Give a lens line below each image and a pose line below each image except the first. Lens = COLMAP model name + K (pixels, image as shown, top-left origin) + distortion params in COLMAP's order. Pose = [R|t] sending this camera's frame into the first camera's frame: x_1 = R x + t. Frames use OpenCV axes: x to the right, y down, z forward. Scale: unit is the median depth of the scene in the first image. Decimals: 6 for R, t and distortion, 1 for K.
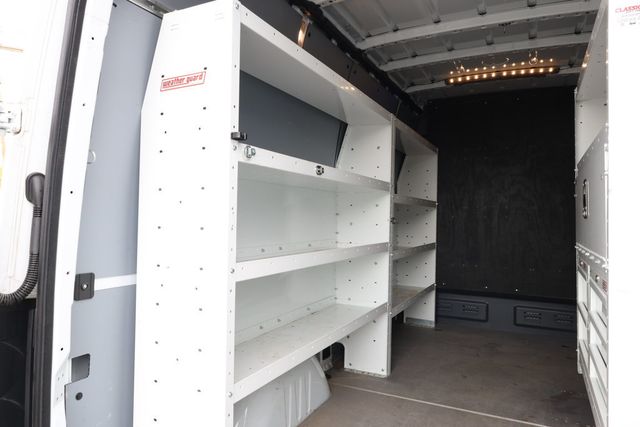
lens RADIAL K [[441.4, 0, 315.3], [0, 441.4, 207.7], [0, 0, 1]] dist [-0.010028, -0.005697]
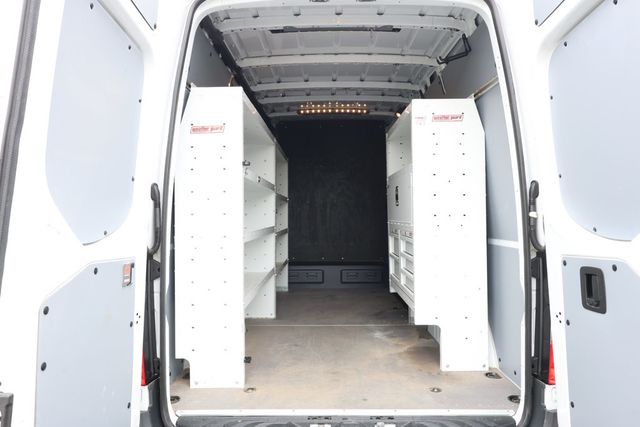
lens RADIAL K [[441.4, 0, 318.3], [0, 441.4, 213.9], [0, 0, 1]] dist [-0.010028, -0.005697]
pose [[0.900414, -0.025700, 0.434273, -0.257930], [0.016766, 0.999562, 0.024391, 0.003958], [-0.434710, -0.014681, 0.900451, -0.289718]]
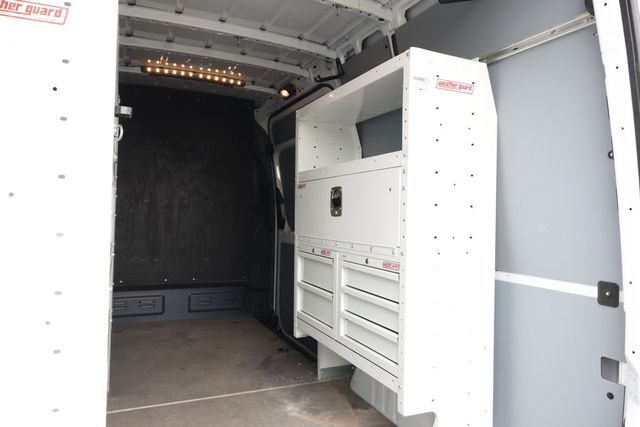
lens RADIAL K [[441.4, 0, 316.7], [0, 441.4, 208.3], [0, 0, 1]] dist [-0.010028, -0.005697]
pose [[0.627215, 0.008205, 0.778803, -0.202840], [-0.025156, 0.999636, 0.009729, -0.003282], [-0.778440, -0.025693, 0.627193, 0.101375]]
